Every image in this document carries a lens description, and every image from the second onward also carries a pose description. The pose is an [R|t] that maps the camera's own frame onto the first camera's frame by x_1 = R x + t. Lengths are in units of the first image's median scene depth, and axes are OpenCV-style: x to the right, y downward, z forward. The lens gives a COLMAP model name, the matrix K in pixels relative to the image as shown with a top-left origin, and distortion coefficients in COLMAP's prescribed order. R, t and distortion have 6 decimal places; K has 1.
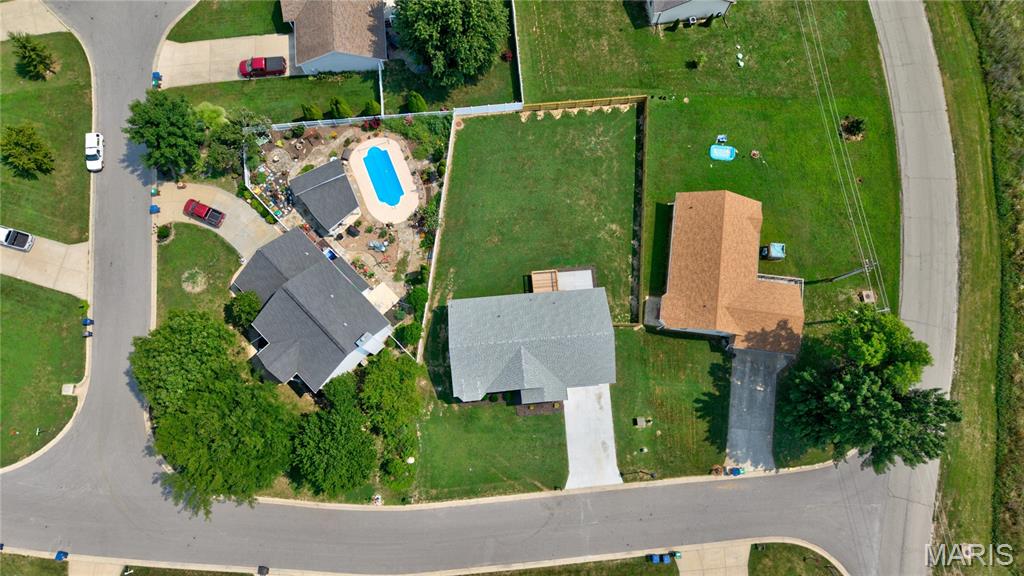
lens RADIAL K [[687.4, 0, 516.7], [0, 687.4, 291.0], [0, 0, 1]] dist [0.047488, -0.064356]
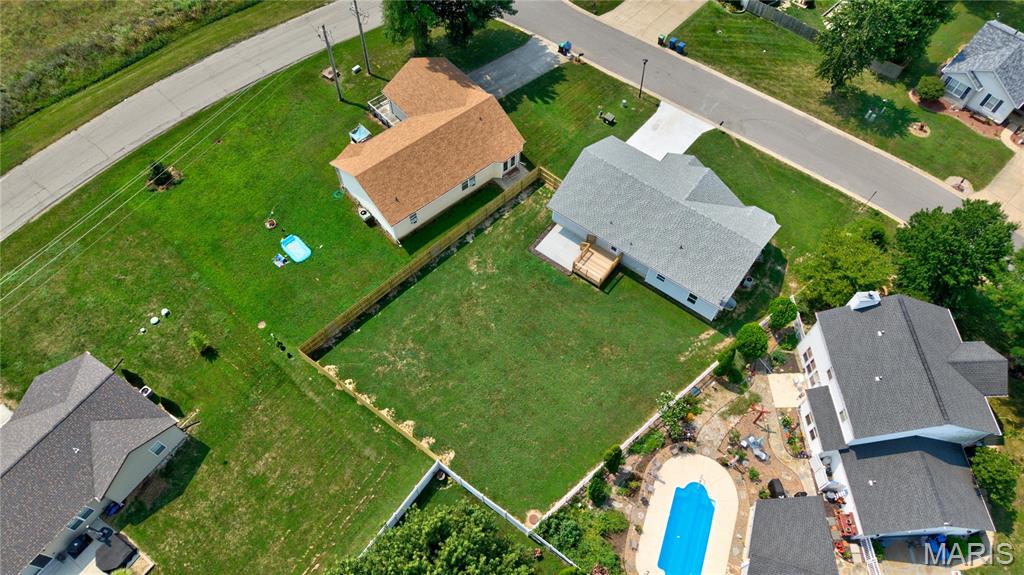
lens RADIAL K [[687.4, 0, 516.7], [0, 687.4, 290.5], [0, 0, 1]] dist [0.047488, -0.064356]
pose [[-0.742982, -0.582135, 0.330298, -0.159458], [0.652036, -0.518134, 0.553522, -0.494599], [-0.151086, 0.626623, 0.764537, 0.427683]]
